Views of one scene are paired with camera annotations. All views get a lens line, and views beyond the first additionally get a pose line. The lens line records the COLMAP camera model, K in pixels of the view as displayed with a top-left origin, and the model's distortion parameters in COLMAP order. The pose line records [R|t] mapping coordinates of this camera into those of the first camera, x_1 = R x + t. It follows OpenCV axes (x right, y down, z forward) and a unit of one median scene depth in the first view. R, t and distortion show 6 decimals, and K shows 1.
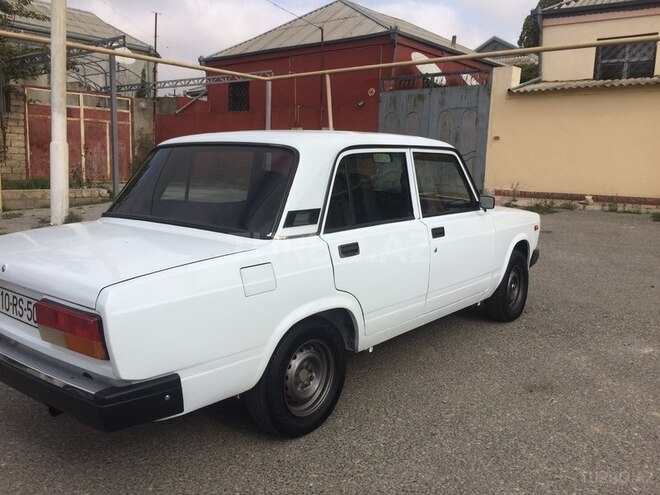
lens RADIAL K [[569.3, 0, 330.0], [0, 569.3, 247.5], [0, 0, 1]] dist [0.086302, -0.131404]
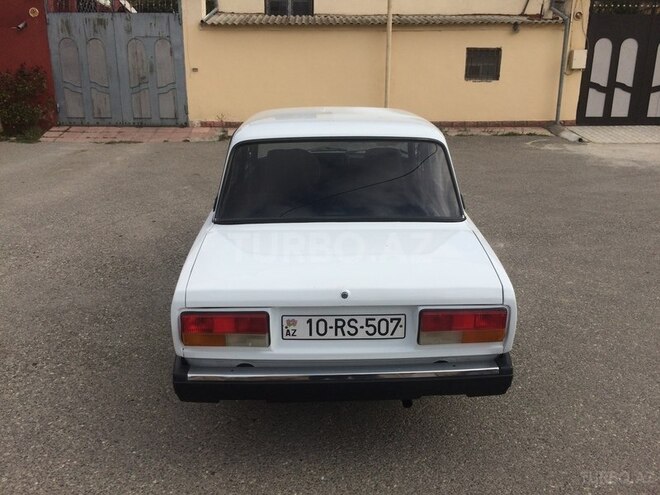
lens RADIAL K [[569.3, 0, 330.0], [0, 569.3, 247.5], [0, 0, 1]] dist [0.086302, -0.131404]
pose [[0.764101, -0.204478, 0.611832, -0.215521], [0.113843, 0.976291, 0.184106, -0.043435], [-0.634972, -0.071023, 0.769264, 0.041255]]
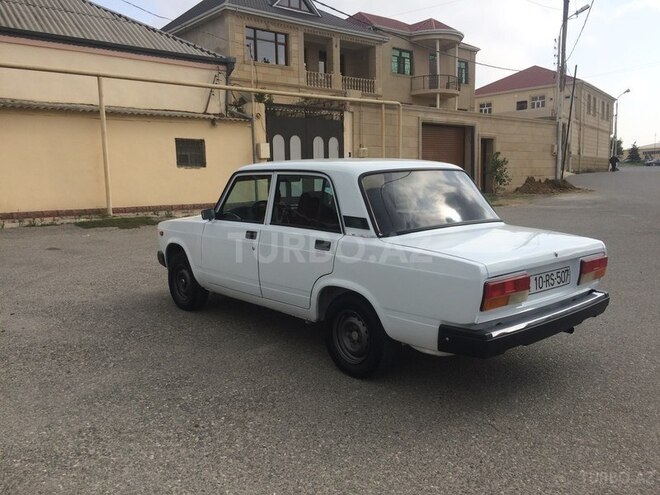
lens RADIAL K [[569.3, 0, 330.0], [0, 569.3, 247.5], [0, 0, 1]] dist [0.086302, -0.131404]
pose [[0.179608, -0.148015, 0.972539, -0.384328], [0.171606, 0.978172, 0.117180, -0.047020], [-0.968655, 0.145848, 0.201088, 0.228093]]
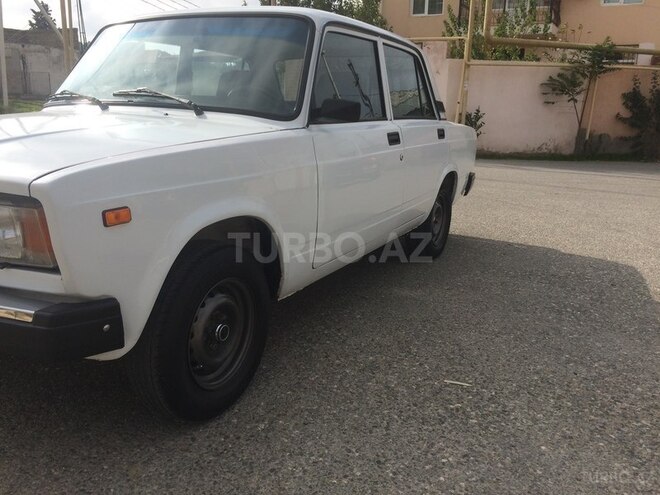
lens RADIAL K [[569.3, 0, 330.0], [0, 569.3, 247.5], [0, 0, 1]] dist [0.086302, -0.131404]
pose [[-0.977855, 0.008375, -0.209118, 0.028020], [-0.074554, 0.919708, 0.385458, -0.066931], [0.195556, 0.392513, -0.898717, 0.562455]]
